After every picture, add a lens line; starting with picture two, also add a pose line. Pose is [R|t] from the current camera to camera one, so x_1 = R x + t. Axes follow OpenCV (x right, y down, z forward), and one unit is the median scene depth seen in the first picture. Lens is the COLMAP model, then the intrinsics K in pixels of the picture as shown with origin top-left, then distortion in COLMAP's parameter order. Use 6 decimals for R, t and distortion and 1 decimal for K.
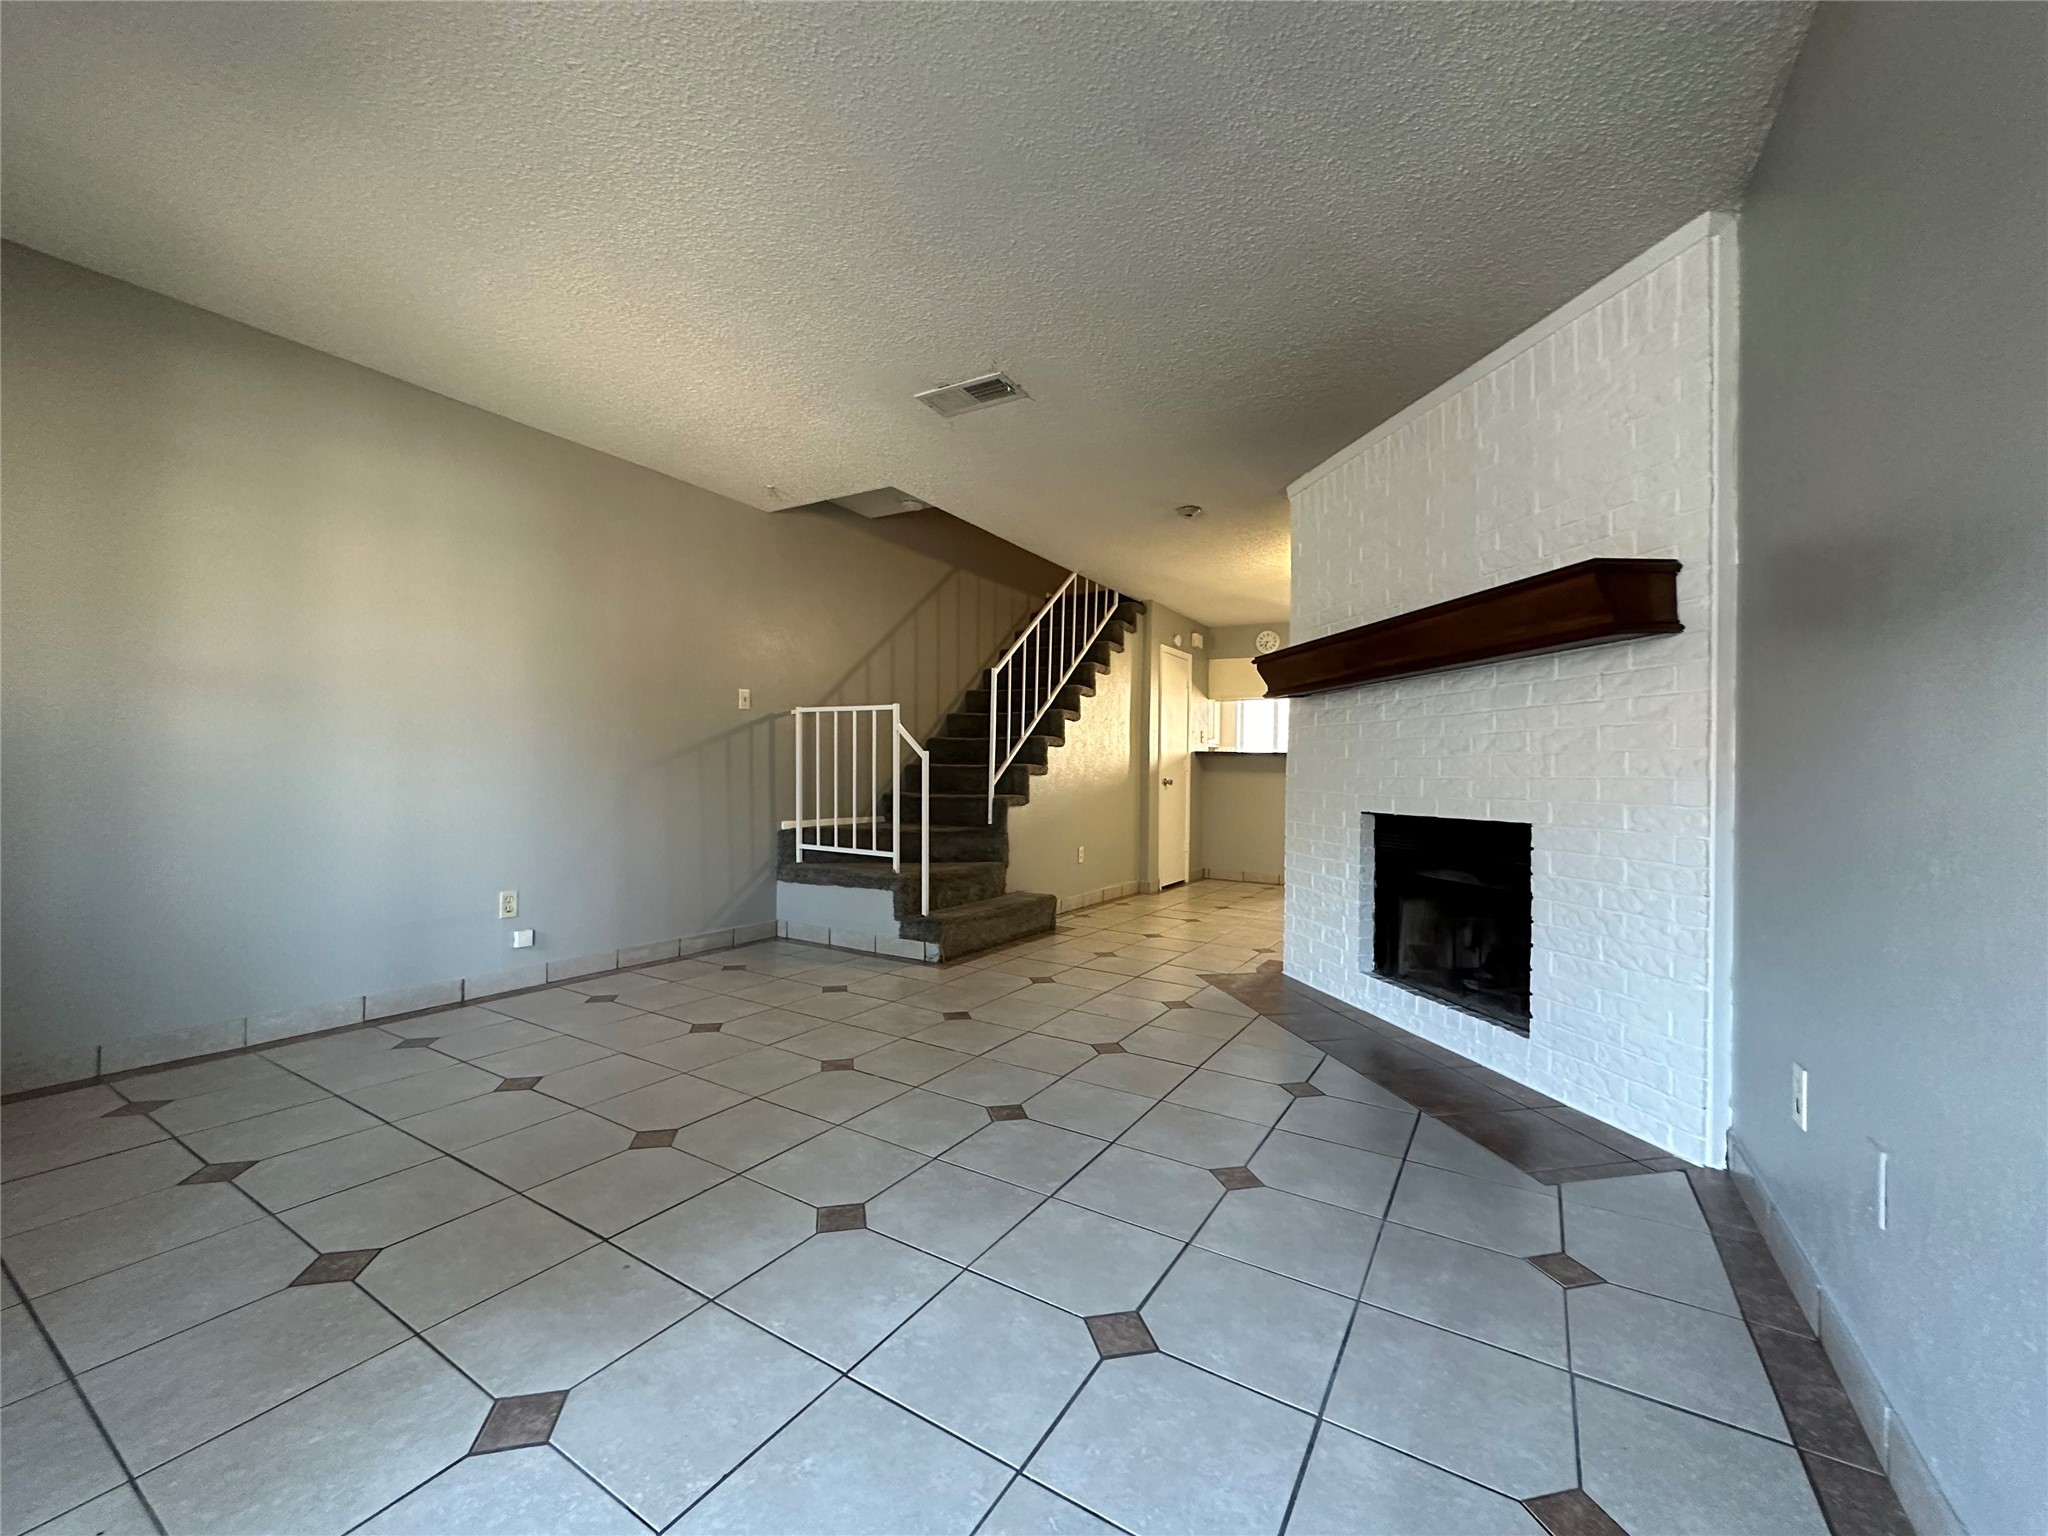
lens RADIAL K [[817.1, 0, 1026.3], [0, 817.1, 769.1], [0, 0, 1]] dist [-0.005640, 0.001568]
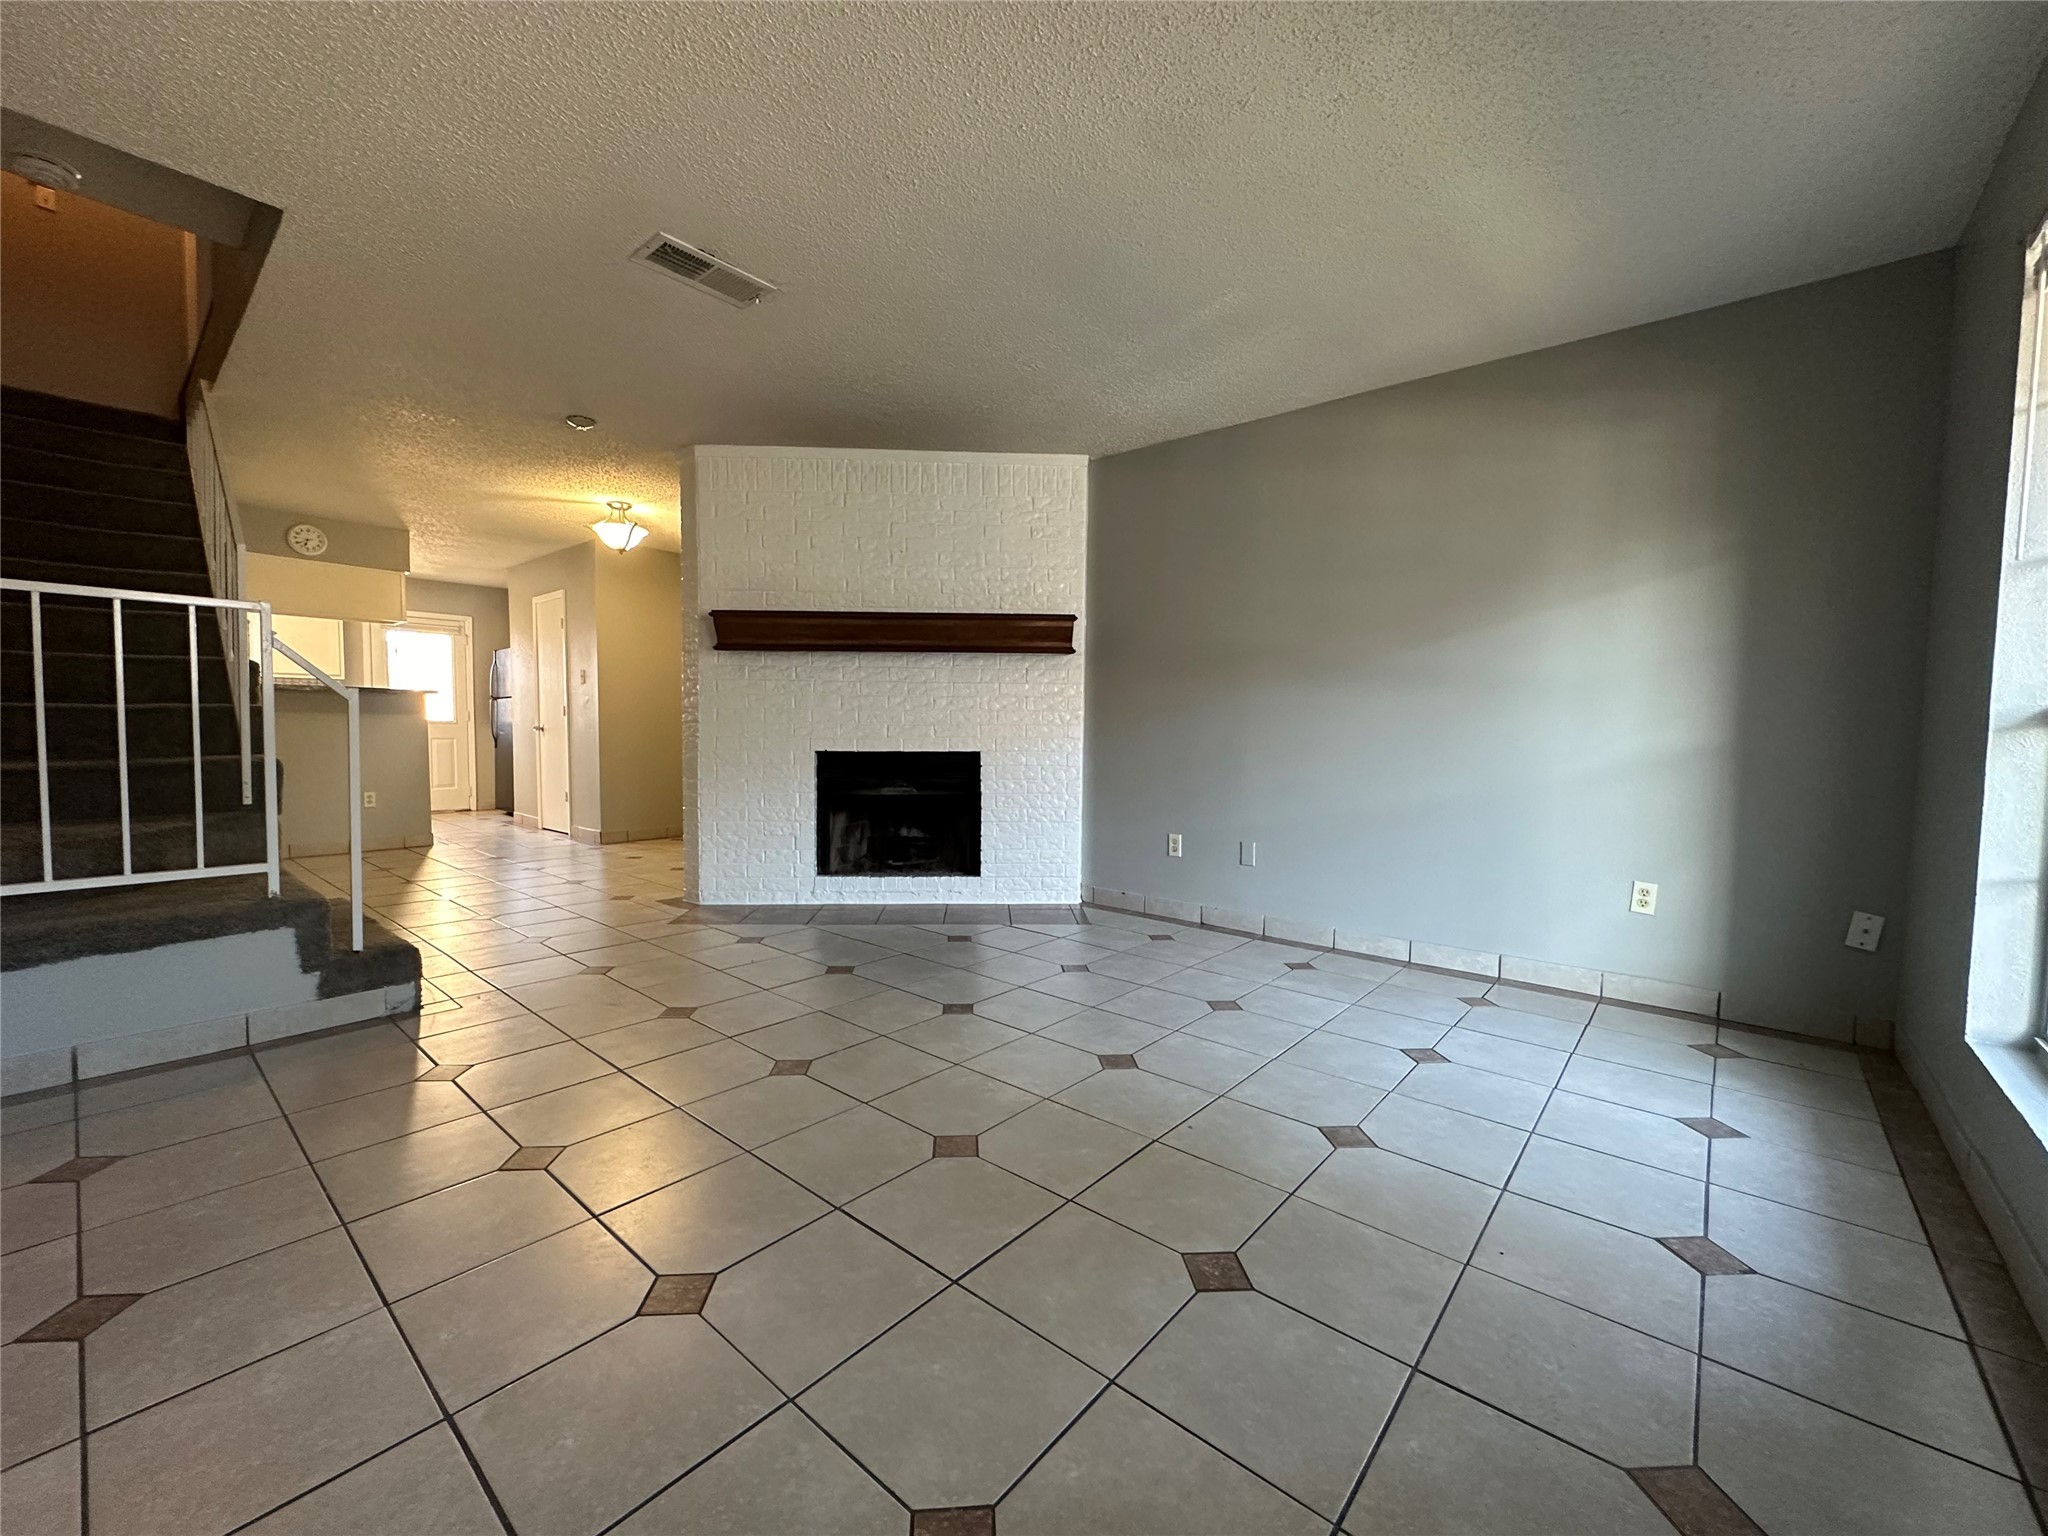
lens RADIAL K [[817.1, 0, 1026.7], [0, 817.1, 765.3], [0, 0, 1]] dist [-0.005640, 0.001568]
pose [[0.158315, -0.064159, 0.985302, -1.038231], [-0.012979, 0.997665, 0.067050, -0.018958], [-0.987303, -0.023404, 0.157112, 0.633007]]
